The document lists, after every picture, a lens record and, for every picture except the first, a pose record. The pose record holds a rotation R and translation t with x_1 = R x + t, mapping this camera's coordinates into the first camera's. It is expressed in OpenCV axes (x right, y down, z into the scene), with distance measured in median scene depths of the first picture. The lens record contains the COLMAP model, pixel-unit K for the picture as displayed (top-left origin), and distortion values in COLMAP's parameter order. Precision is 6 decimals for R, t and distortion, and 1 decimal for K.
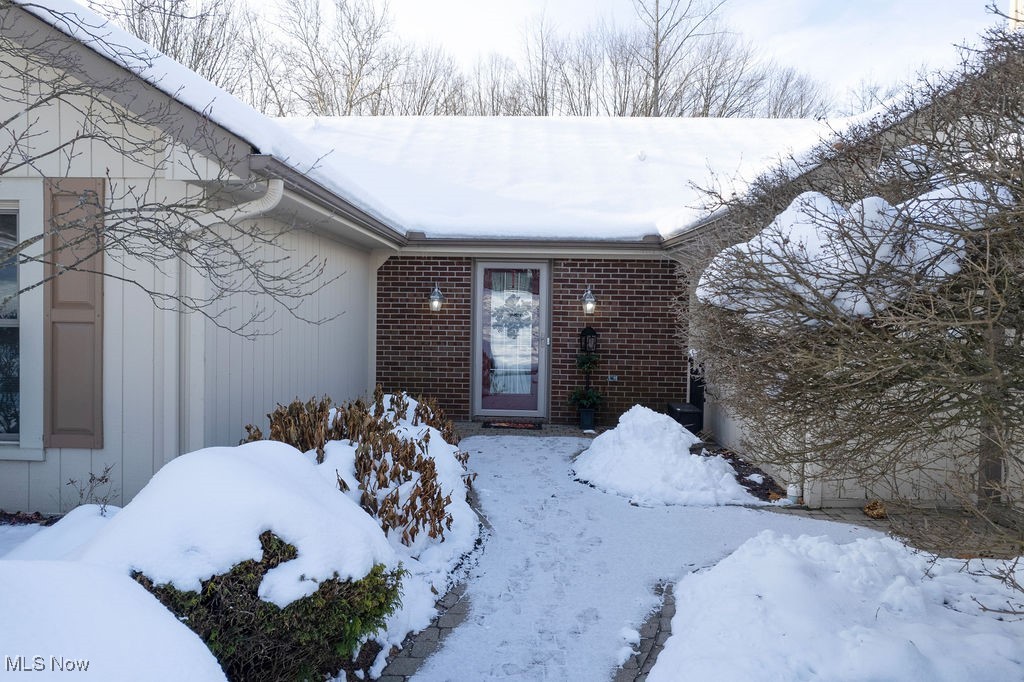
lens RADIAL K [[630.0, 0, 512.0], [0, 630.0, 341.0], [0, 0, 1]] dist [-0.000146, 0.000003]
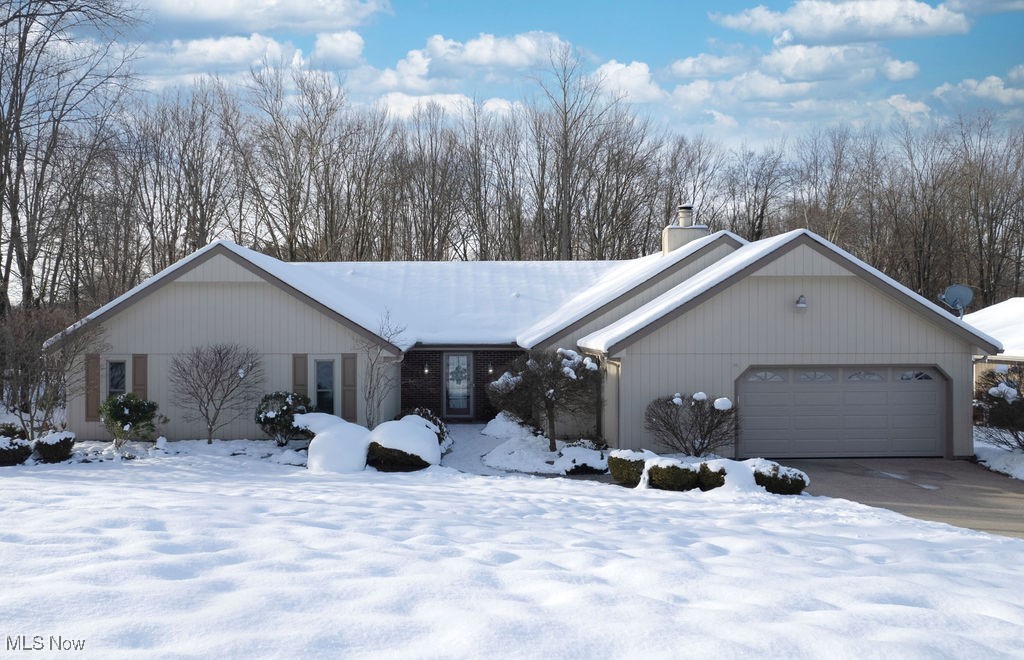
lens RADIAL K [[673.0, 0, 512.0], [0, 673.0, 330.0], [0, 0, 1]] dist [0.003955, 0.002226]
pose [[0.994931, -0.008727, 0.100185, -0.051262], [0.012429, 0.999260, -0.036396, -0.113777], [-0.099793, 0.037457, 0.994303, -1.536712]]
